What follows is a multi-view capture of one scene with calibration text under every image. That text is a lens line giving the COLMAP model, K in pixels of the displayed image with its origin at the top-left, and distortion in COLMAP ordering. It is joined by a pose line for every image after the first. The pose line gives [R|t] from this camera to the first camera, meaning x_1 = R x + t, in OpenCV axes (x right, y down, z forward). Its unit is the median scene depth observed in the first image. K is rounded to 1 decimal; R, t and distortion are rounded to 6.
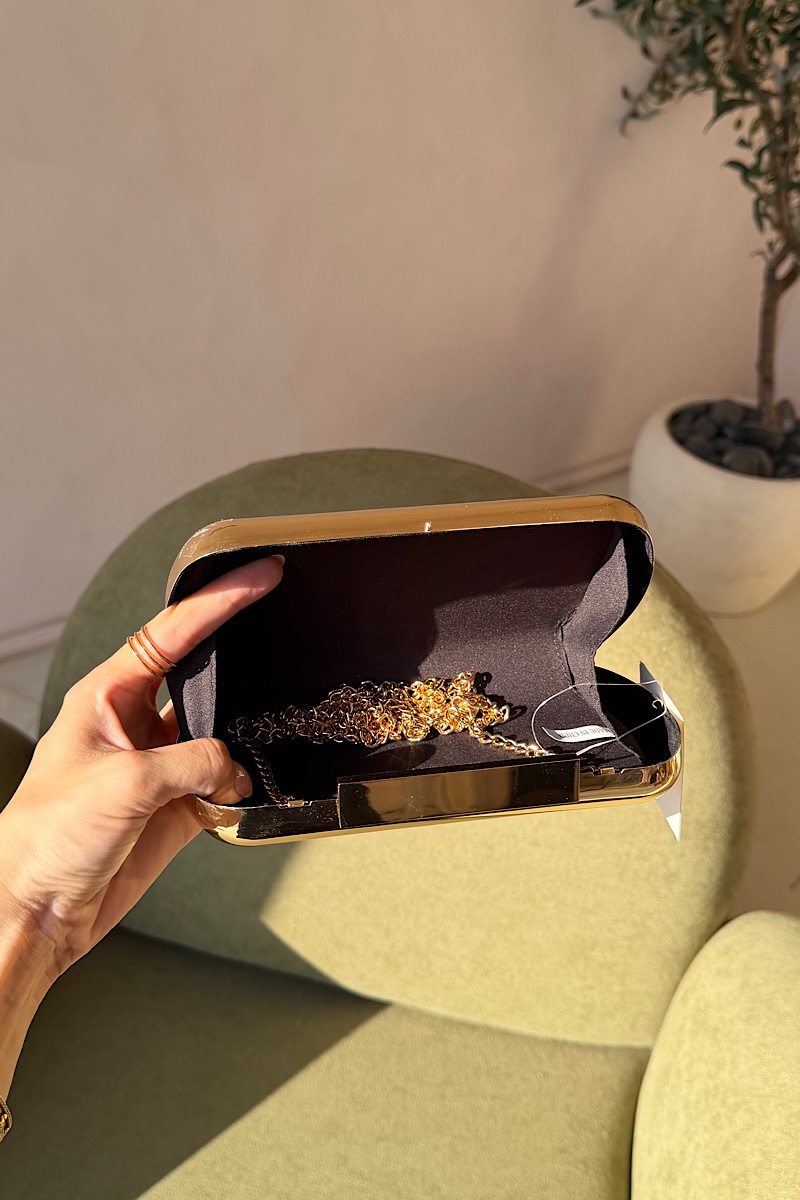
lens RADIAL K [[1182.5, 0, 398.7], [0, 1182.5, 538.3], [0, 0, 1]] dist [0.137615, -0.341941]
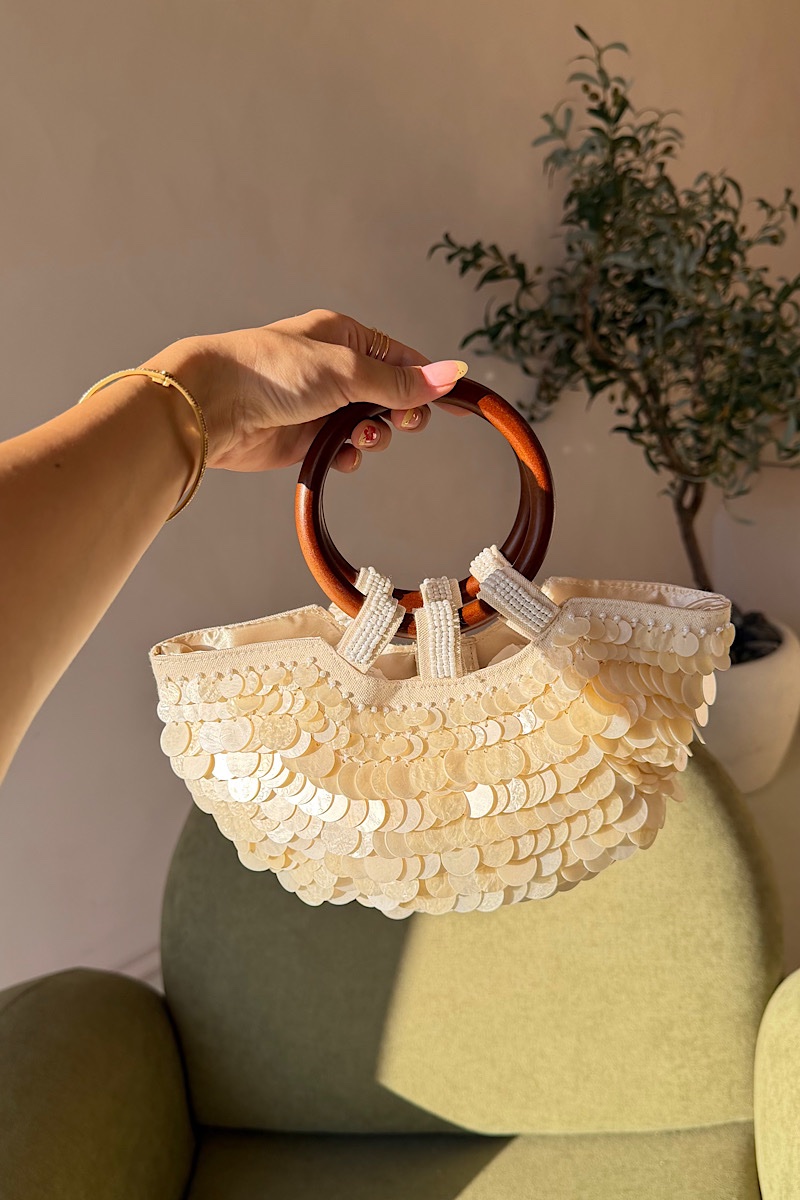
lens RADIAL K [[1074.9, 0, 382.0], [0, 1074.9, 599.6], [0, 0, 1]] dist [0.046854, -0.140211]
pose [[0.965680, -0.259599, -0.008397, 0.012069], [0.248671, 0.933398, -0.258709, 0.159665], [0.074998, 0.247742, 0.965919, -0.104293]]
